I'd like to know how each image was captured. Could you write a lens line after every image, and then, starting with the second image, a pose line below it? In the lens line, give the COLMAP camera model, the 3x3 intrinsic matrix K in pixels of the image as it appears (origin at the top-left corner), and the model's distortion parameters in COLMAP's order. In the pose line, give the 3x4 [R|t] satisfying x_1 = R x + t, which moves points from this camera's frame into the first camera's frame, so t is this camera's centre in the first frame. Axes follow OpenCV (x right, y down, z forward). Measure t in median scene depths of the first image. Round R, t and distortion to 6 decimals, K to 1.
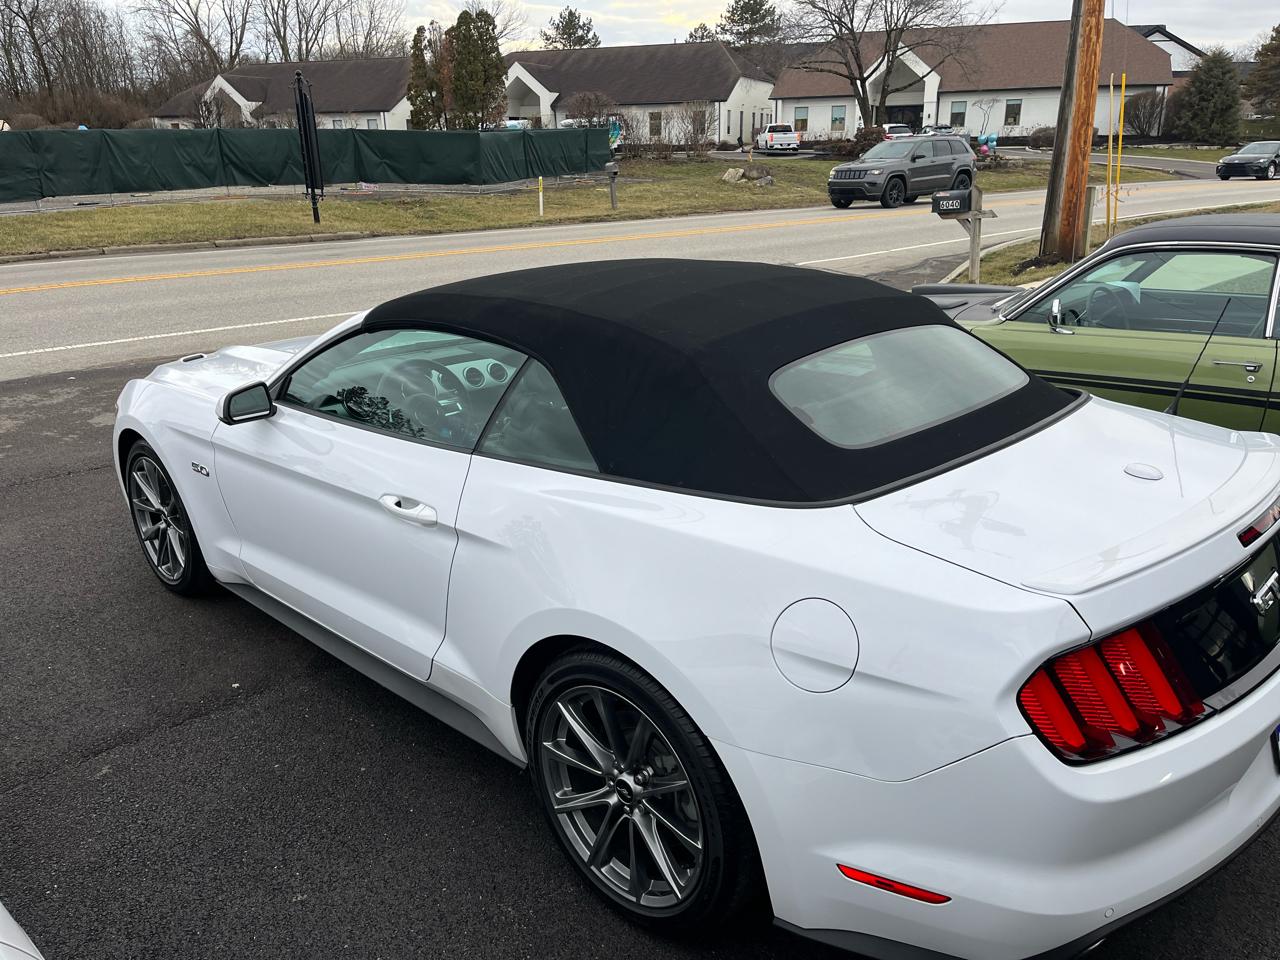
lens RADIAL K [[960.5, 0, 649.2], [0, 960.5, 482.6], [0, 0, 1]] dist [0.075998, -0.097759]
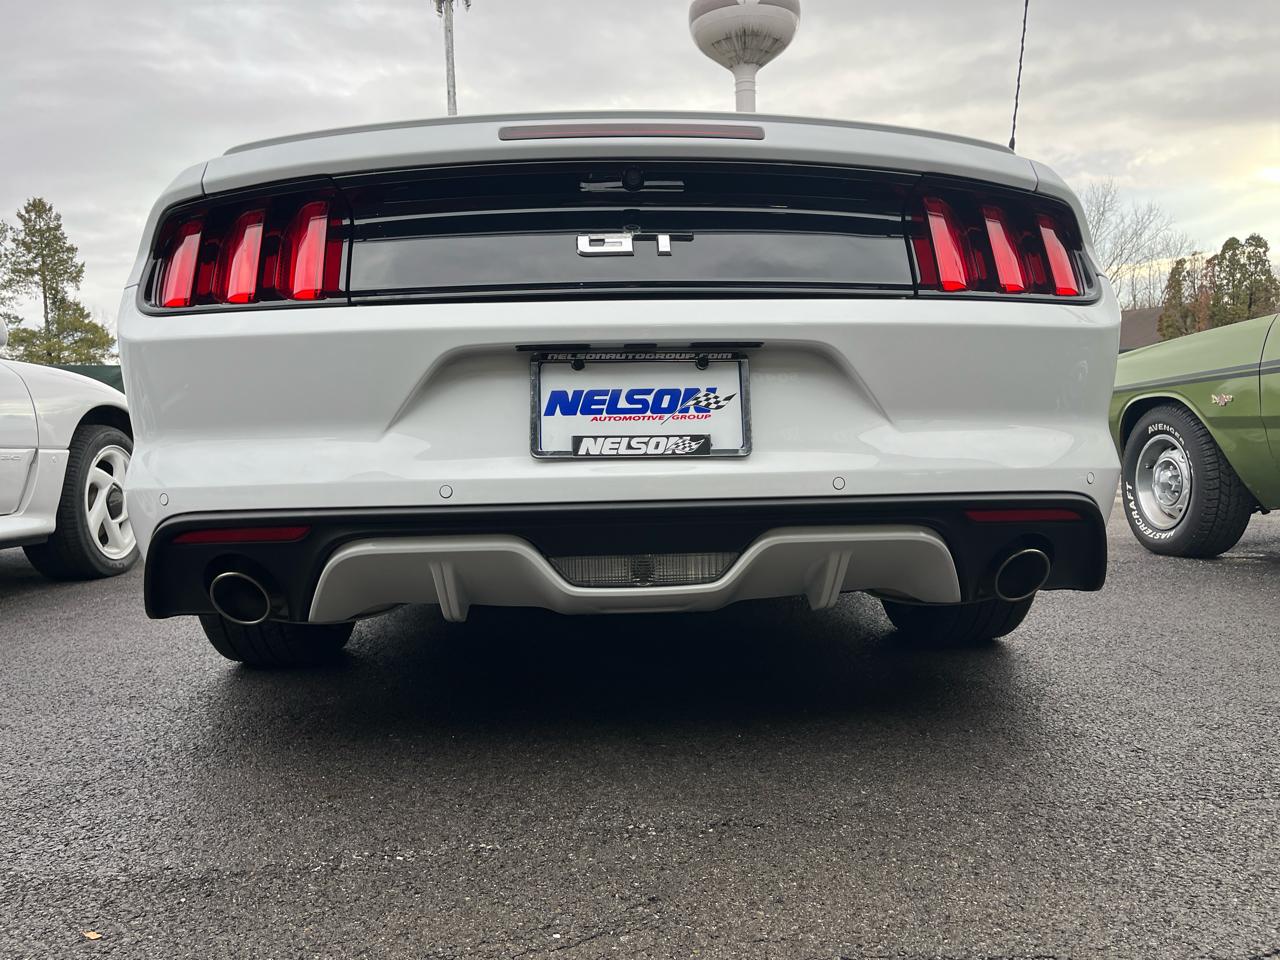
lens RADIAL K [[963.1, 0, 652.3], [0, 963.1, 479.7], [0, 0, 1]] dist [0.087647, -0.120989]
pose [[0.735293, 0.038271, -0.676668, 0.100003], [-0.206079, 0.963757, -0.169425, 0.035232], [0.645659, 0.264024, 0.716530, 0.047982]]
